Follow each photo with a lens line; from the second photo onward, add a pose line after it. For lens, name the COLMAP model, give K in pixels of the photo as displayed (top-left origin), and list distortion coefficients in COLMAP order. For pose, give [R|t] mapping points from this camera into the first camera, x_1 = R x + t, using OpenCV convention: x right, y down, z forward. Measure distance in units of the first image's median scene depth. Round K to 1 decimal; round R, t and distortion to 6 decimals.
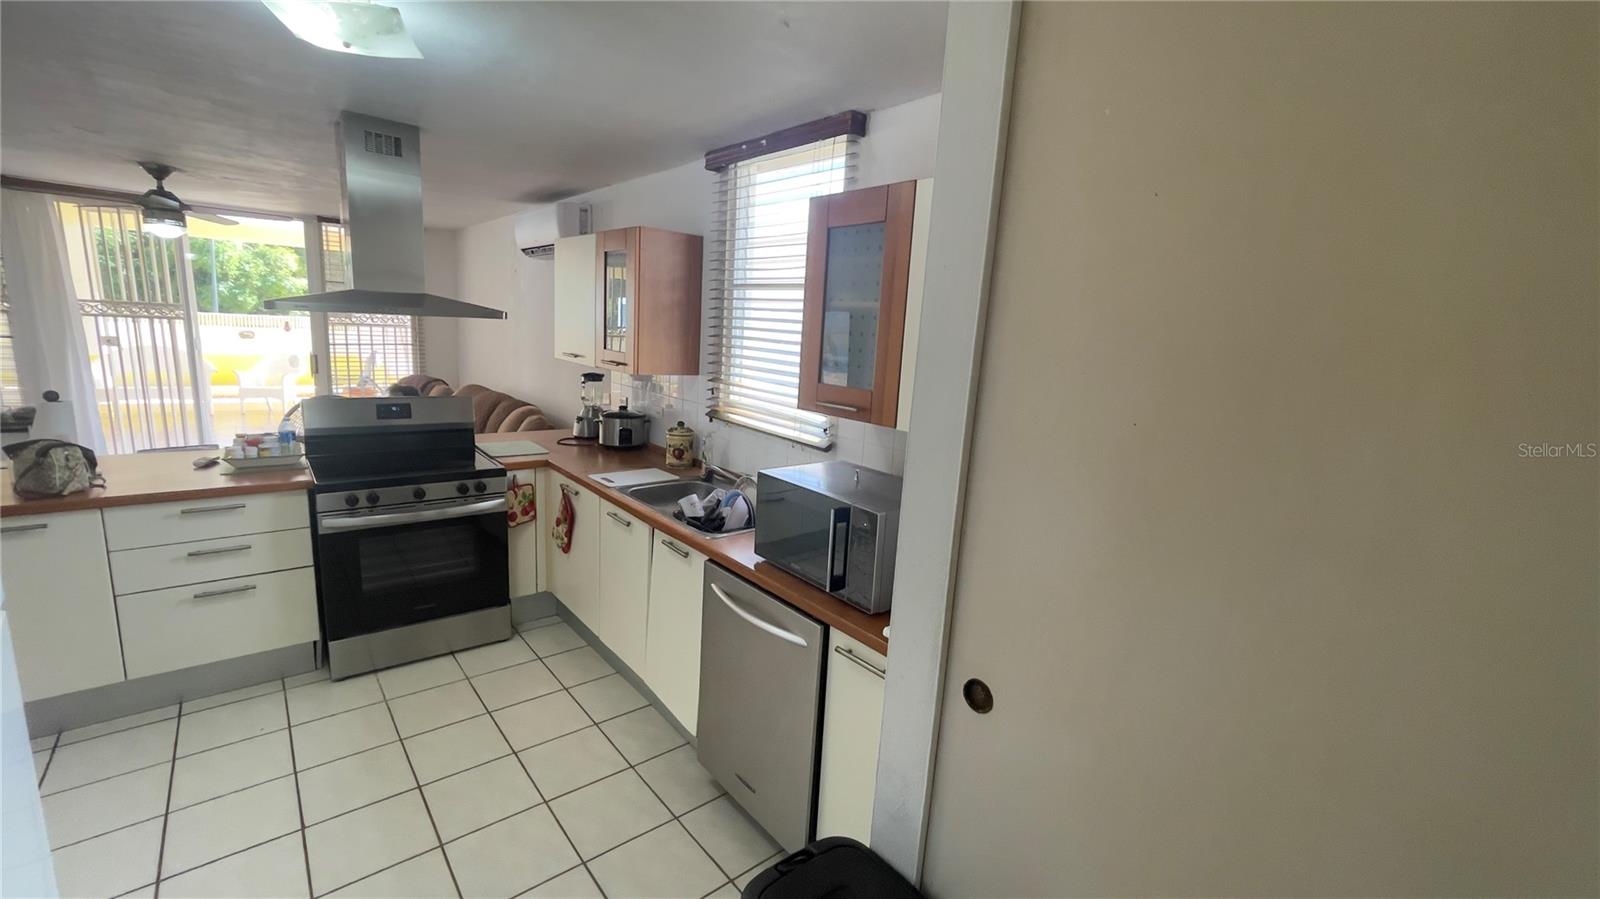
lens RADIAL K [[642.6, 0, 797.3], [0, 642.6, 455.7], [0, 0, 1]] dist [-0.001183, -0.000221]
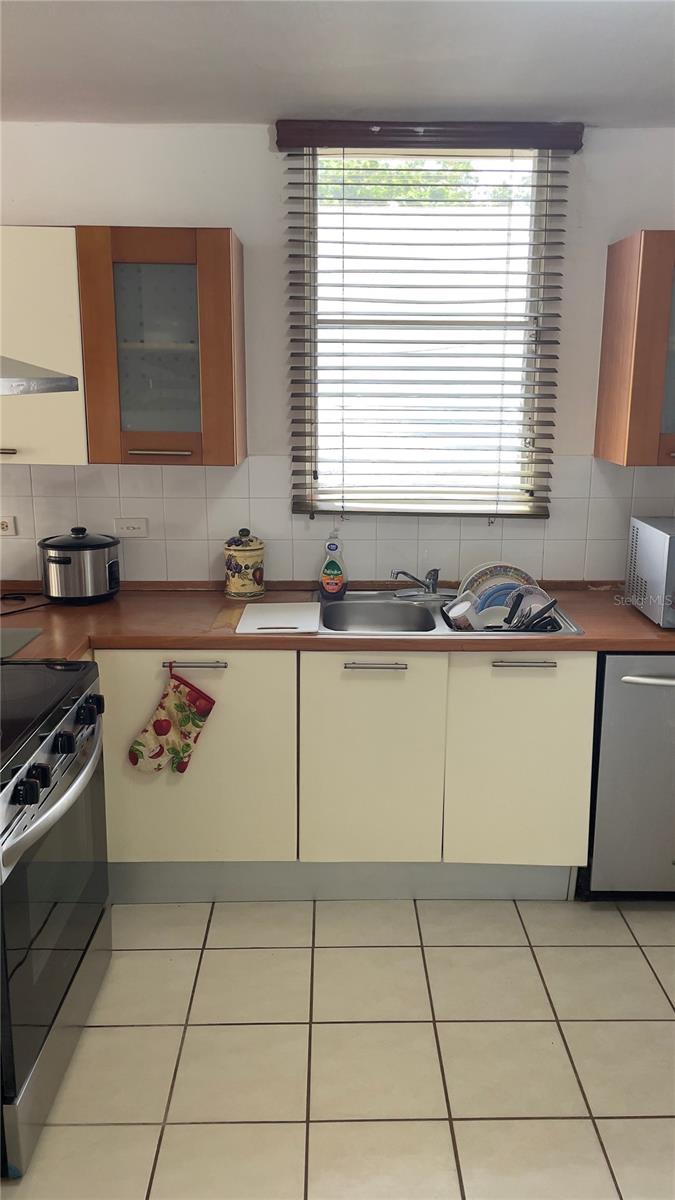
lens RADIAL K [[913.4, 0, 337.5], [0, 913.4, 600.0], [0, 0, 1]] dist [0.125255, -0.210801]
pose [[0.638409, -0.230160, 0.734480, -0.932091], [0.184257, 0.972199, 0.144496, -0.111574], [-0.747318, 0.043085, 0.663068, 0.327315]]
